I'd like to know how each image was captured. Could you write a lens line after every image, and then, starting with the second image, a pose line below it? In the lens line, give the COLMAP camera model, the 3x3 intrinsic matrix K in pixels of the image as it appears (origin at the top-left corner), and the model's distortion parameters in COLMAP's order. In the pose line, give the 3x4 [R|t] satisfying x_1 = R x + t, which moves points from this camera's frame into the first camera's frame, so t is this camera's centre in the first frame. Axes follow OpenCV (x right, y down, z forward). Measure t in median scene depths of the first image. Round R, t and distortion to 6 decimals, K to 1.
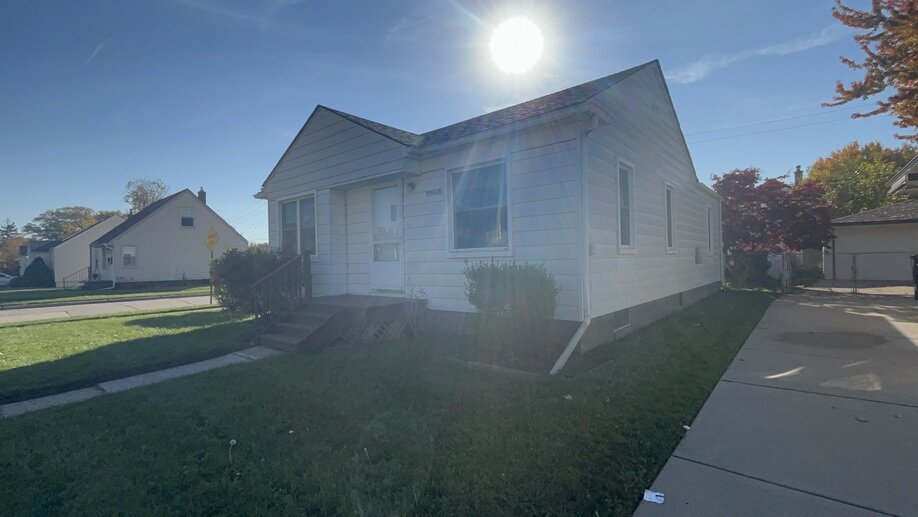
lens RADIAL K [[408.6, 0, 459.0], [0, 408.6, 258.5], [0, 0, 1]] dist [-0.008643, -0.001084]
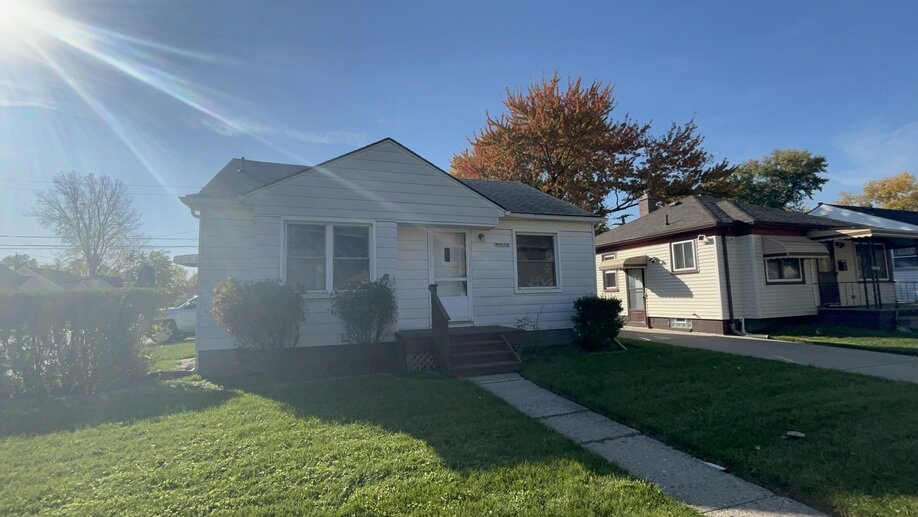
lens RADIAL K [[408.6, 0, 459.0], [0, 408.6, 258.5], [0, 0, 1]] dist [-0.008643, -0.001084]
pose [[0.453740, 0.060830, 0.889056, -1.262116], [-0.004879, 0.997822, -0.065782, -0.026580], [-0.891121, 0.025511, 0.453048, 0.488276]]
